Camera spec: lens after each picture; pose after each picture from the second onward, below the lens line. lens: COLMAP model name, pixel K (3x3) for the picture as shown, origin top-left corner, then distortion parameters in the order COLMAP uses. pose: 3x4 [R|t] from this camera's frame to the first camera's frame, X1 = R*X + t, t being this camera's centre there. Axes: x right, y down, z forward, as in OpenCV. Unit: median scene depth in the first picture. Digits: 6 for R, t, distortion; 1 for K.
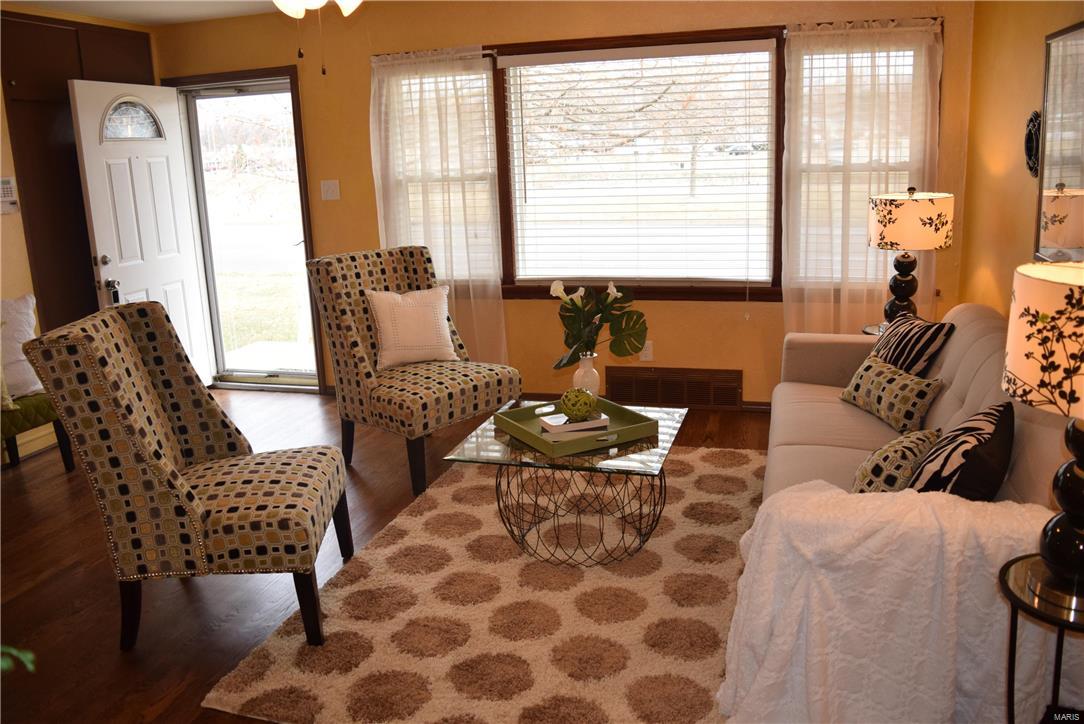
lens RADIAL K [[855.3, 0, 556.1], [0, 855.3, 353.3], [0, 0, 1]] dist [-0.103174, 0.029327]
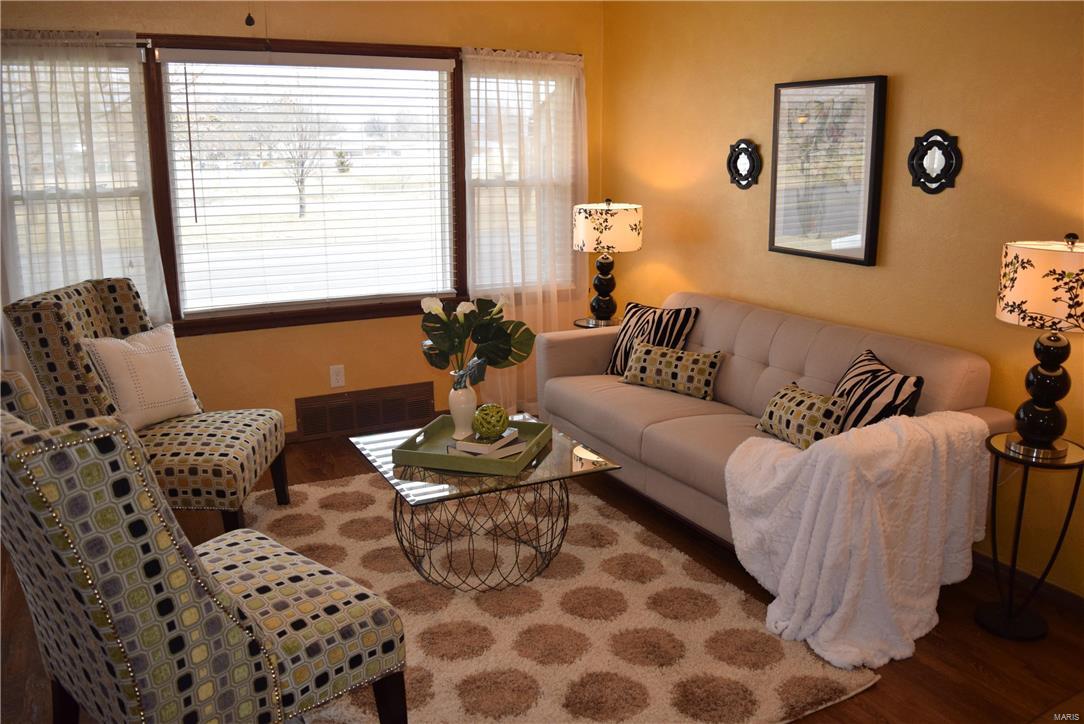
lens RADIAL K [[855.3, 0, 556.1], [0, 855.3, 353.3], [0, 0, 1]] dist [-0.103174, 0.029327]
pose [[0.719313, -0.117128, 0.684741, -0.582376], [0.135426, 0.990415, 0.027151, -0.032954], [-0.681358, 0.073202, 0.728281, 0.243643]]
